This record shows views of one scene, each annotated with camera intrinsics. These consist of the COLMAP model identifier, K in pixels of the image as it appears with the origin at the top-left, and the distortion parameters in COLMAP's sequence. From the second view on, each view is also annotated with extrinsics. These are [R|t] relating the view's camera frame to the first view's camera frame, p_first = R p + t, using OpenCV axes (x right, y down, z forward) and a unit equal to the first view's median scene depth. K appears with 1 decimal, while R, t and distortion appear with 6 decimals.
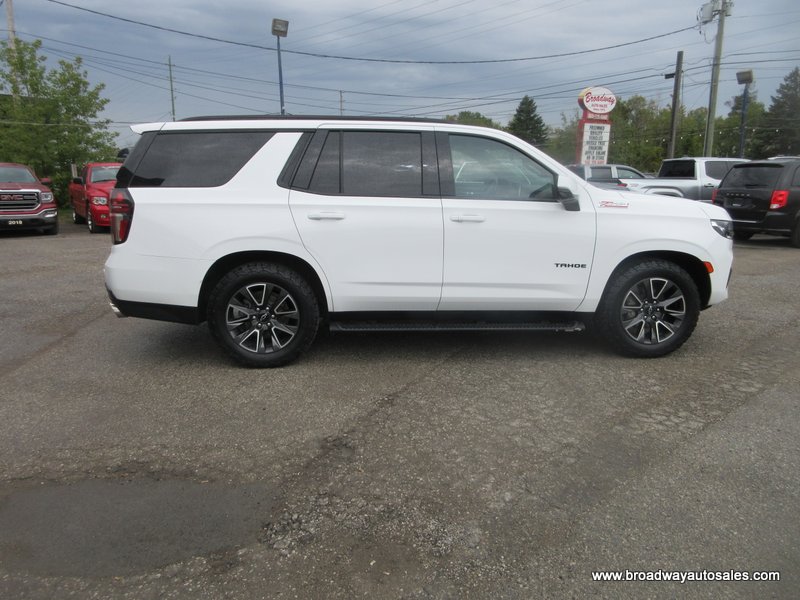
lens RADIAL K [[588.4, 0, 400.0], [0, 588.4, 300.0], [0, 0, 1]] dist [0.002401, 0.001871]
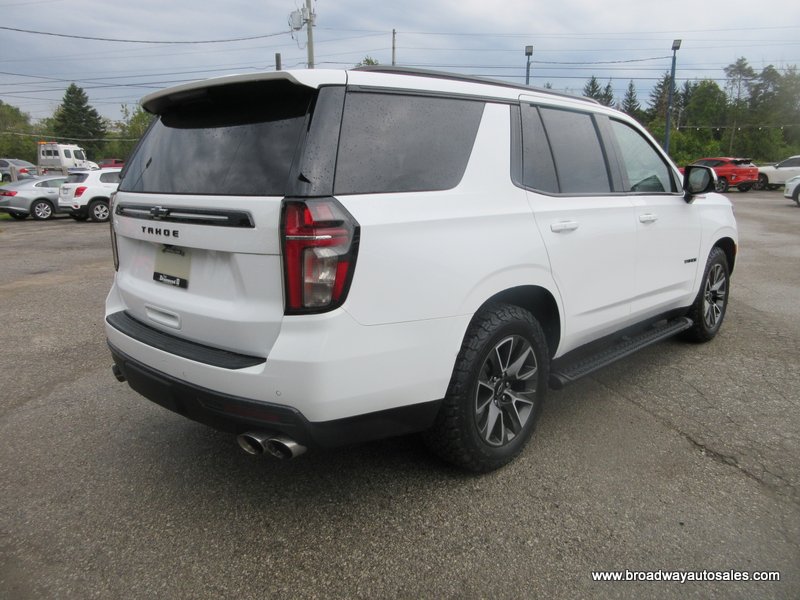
lens RADIAL K [[588.4, 0, 400.0], [0, 588.4, 300.0], [0, 0, 1]] dist [0.002401, 0.001871]
pose [[0.773945, -0.144041, 0.616653, -0.712441], [0.140439, 0.988580, 0.054656, -0.119490], [-0.617483, 0.044302, 0.785336, 0.563423]]
